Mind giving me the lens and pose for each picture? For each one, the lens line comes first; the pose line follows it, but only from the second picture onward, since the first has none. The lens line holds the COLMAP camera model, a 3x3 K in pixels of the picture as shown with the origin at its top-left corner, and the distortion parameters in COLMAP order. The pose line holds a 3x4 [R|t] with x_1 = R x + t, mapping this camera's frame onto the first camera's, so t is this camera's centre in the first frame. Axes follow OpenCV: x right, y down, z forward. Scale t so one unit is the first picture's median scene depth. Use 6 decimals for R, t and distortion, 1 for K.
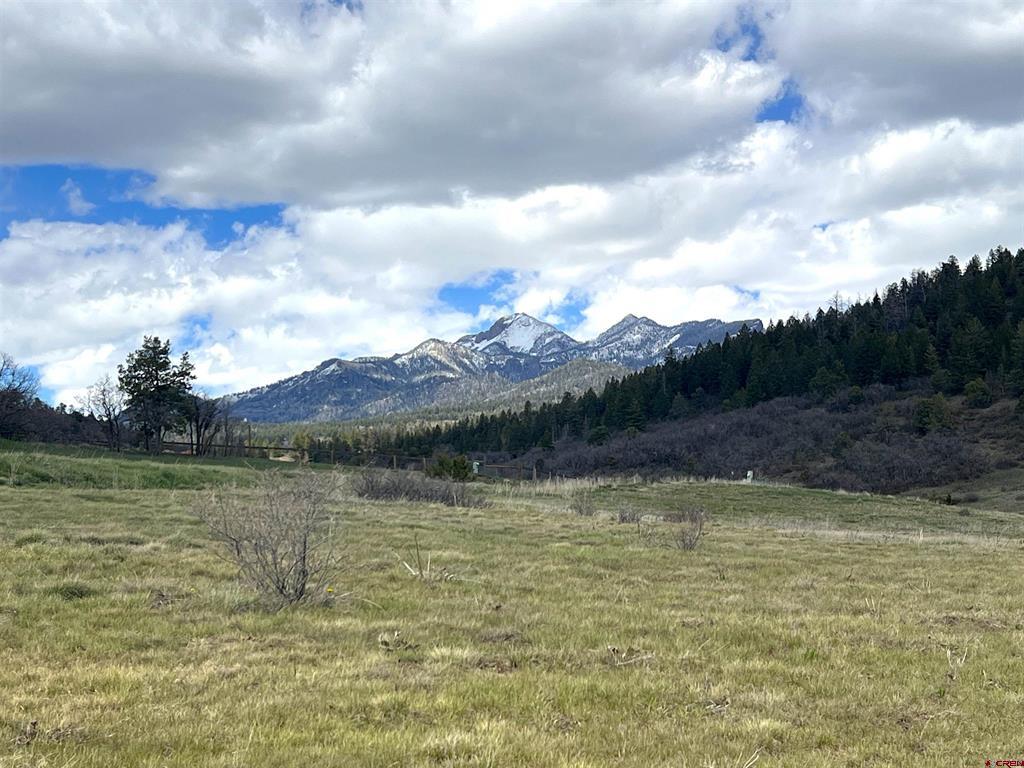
lens RADIAL K [[1901.7, 0, 530.7], [0, 1901.7, 421.7], [0, 0, 1]] dist [0.131967, 0.000000]
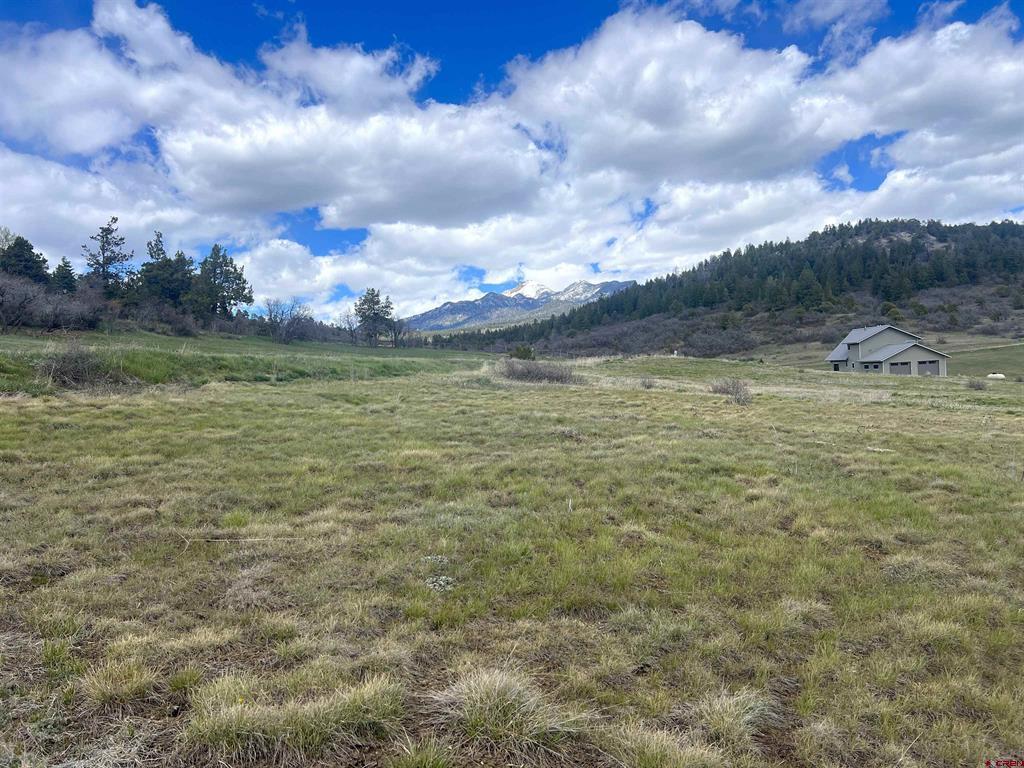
lens RADIAL K [[773.4, 0, 493.4], [0, 773.4, 384.0], [0, 0, 1]] dist [0.057208, -0.014672]
pose [[0.999044, -0.016956, -0.040289, -0.021193], [0.019812, 0.997238, 0.071578, -0.000277], [0.038964, -0.072308, 0.996621, 0.103036]]
